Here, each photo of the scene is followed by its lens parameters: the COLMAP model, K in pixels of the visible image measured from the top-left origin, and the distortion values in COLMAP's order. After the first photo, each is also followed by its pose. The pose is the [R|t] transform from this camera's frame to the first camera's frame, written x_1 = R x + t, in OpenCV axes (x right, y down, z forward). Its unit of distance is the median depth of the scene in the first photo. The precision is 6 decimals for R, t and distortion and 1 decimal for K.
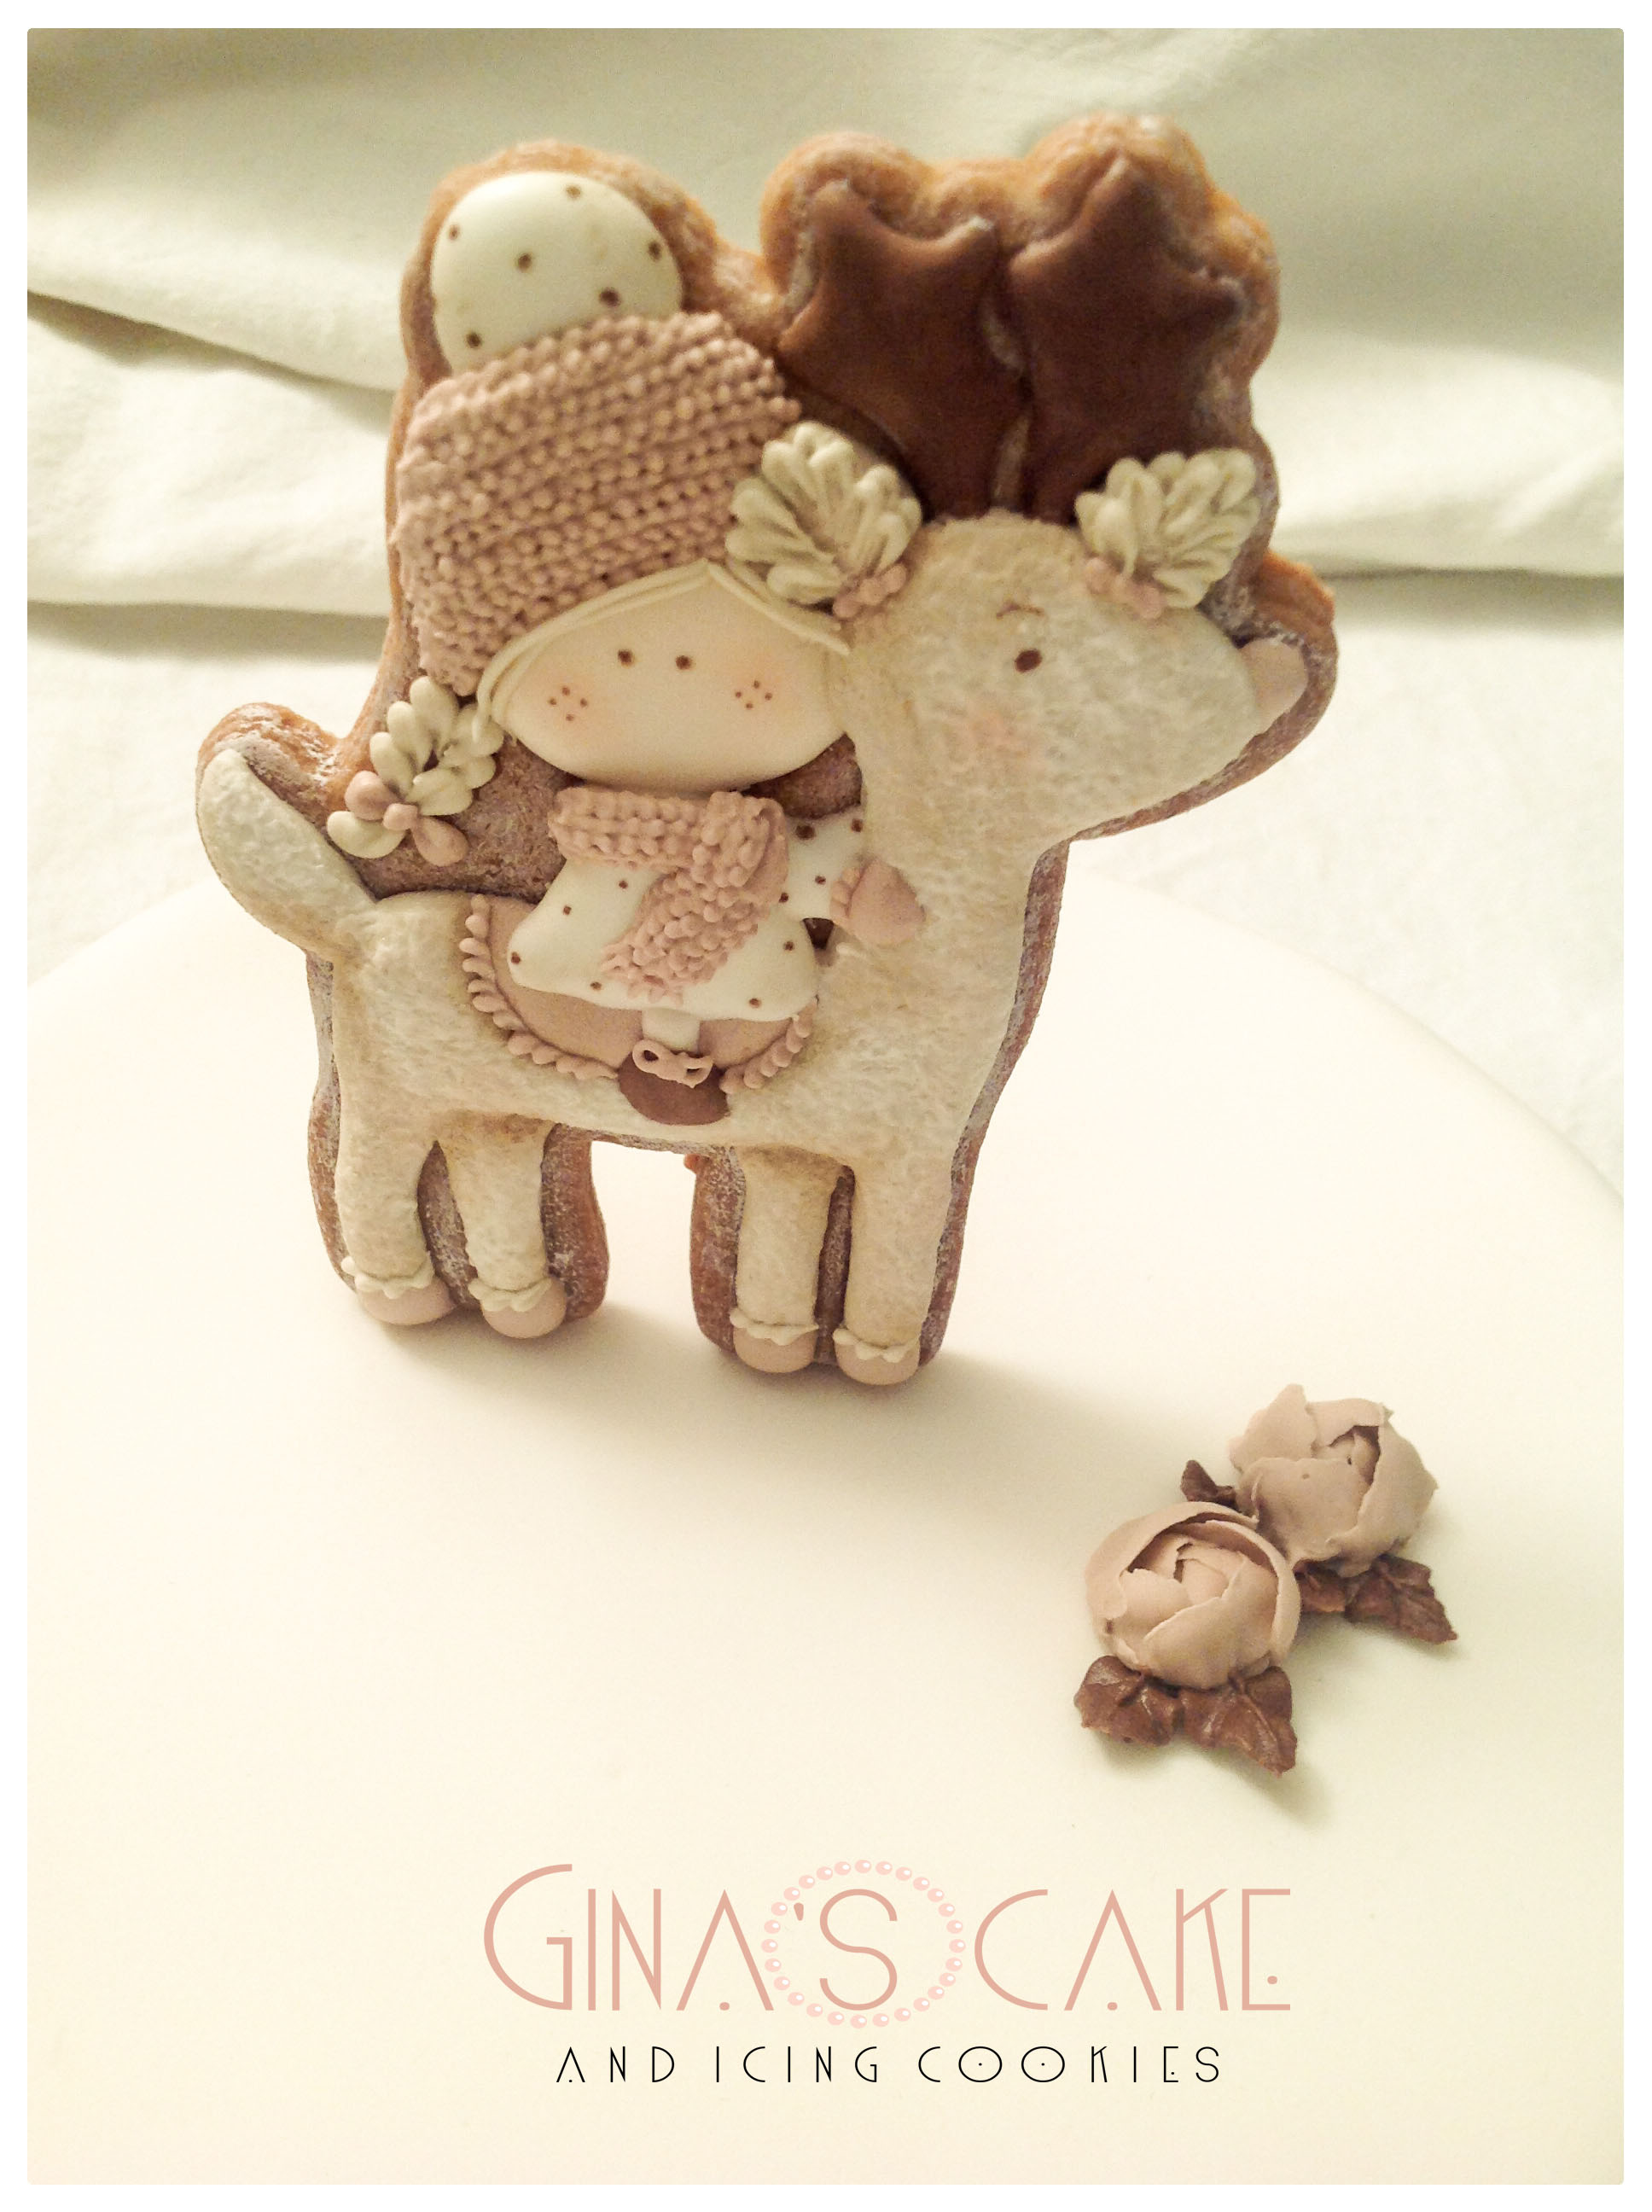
lens RADIAL K [[2212.7, 0, 826.0], [0, 2212.7, 1106.0], [0, 0, 1]] dist [0.239809, -0.710168]
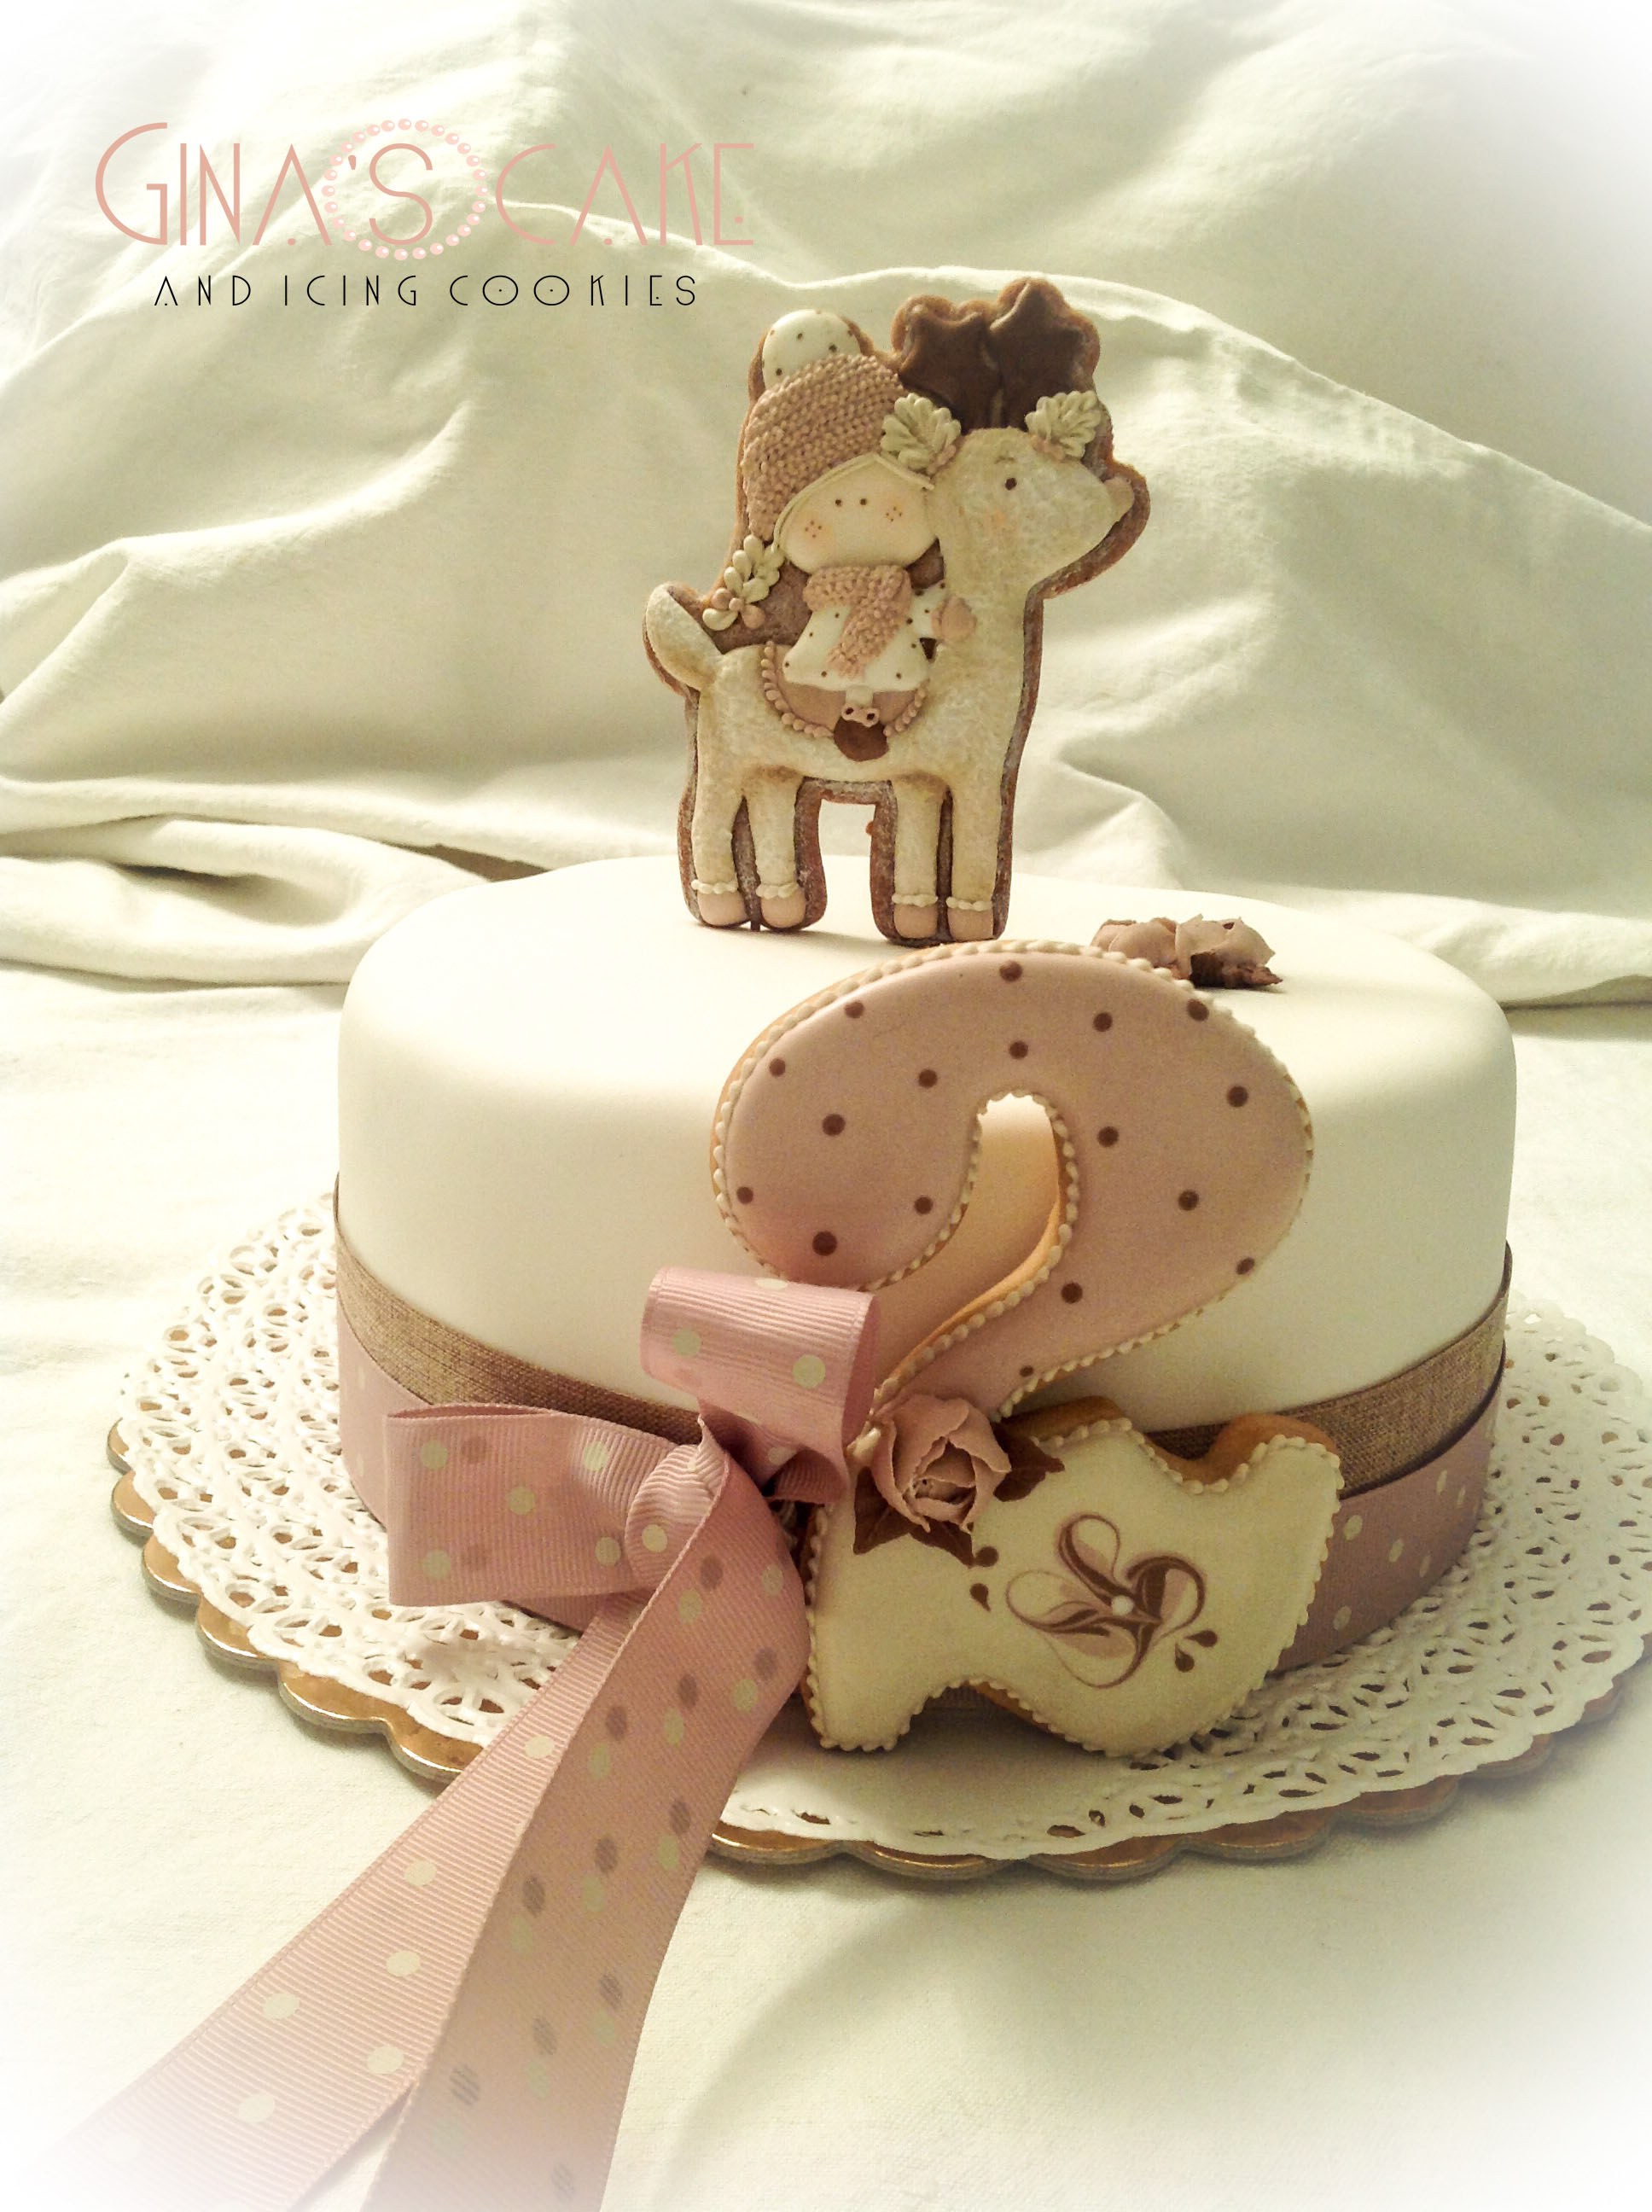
lens RADIAL K [[2212.7, 0, 826.0], [0, 2212.7, 1106.0], [0, 0, 1]] dist [0.239809, -0.710168]
pose [[0.997753, -0.049460, -0.045206, -0.027547], [0.019877, 0.862754, -0.505233, 1.491034], [0.063991, 0.503199, 0.861798, -0.684568]]
